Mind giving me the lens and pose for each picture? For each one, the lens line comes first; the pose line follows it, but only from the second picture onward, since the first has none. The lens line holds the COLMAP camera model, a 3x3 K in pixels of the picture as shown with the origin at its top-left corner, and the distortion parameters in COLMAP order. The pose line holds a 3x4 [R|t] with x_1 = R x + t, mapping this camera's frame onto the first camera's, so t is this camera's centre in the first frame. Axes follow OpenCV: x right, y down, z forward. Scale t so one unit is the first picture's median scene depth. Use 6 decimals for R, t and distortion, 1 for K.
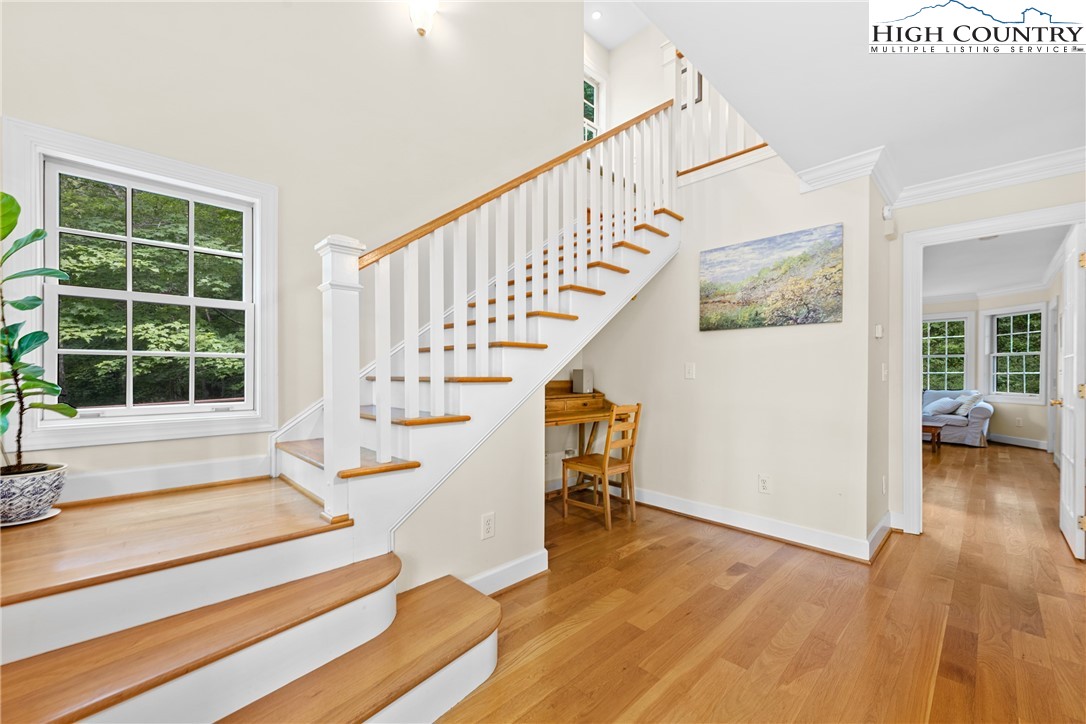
lens RADIAL K [[435.8, 0, 548.4], [0, 435.8, 367.1], [0, 0, 1]] dist [-0.000524, 0.000118]
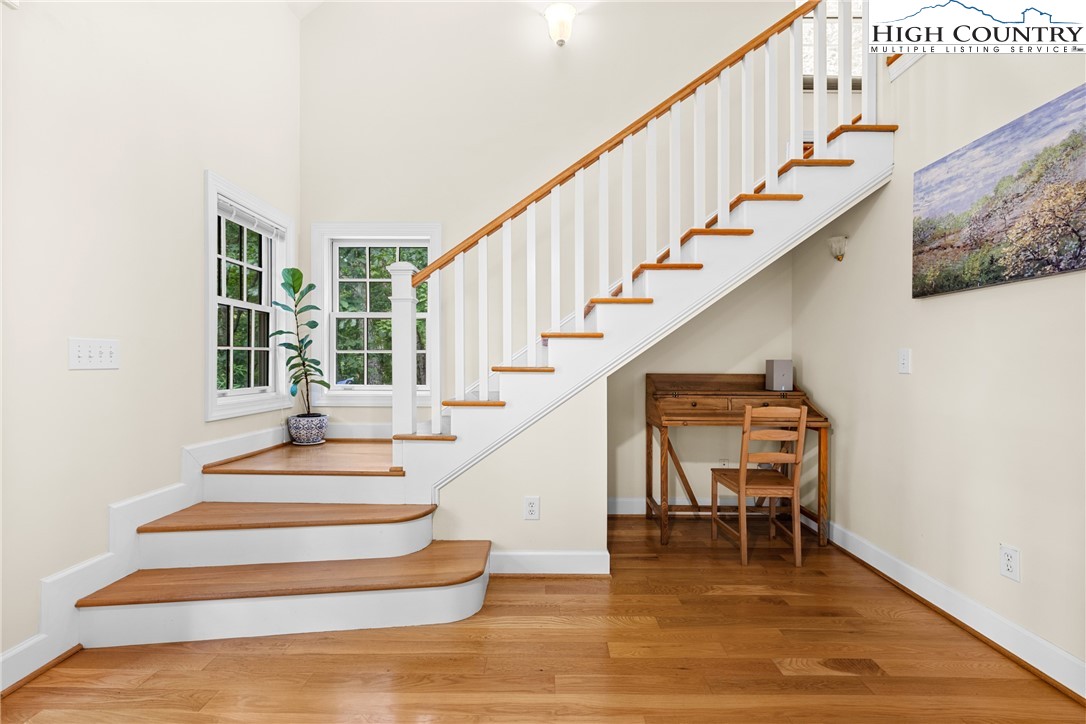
lens RADIAL K [[485.8, 0, 547.4], [0, 485.8, 359.0], [0, 0, 1]] dist [-0.004240, -0.000567]
pose [[0.709832, -0.007249, -0.704334, 0.537848], [0.005848, 0.999973, -0.004398, 0.006696], [0.704347, -0.000997, 0.709855, 0.144559]]
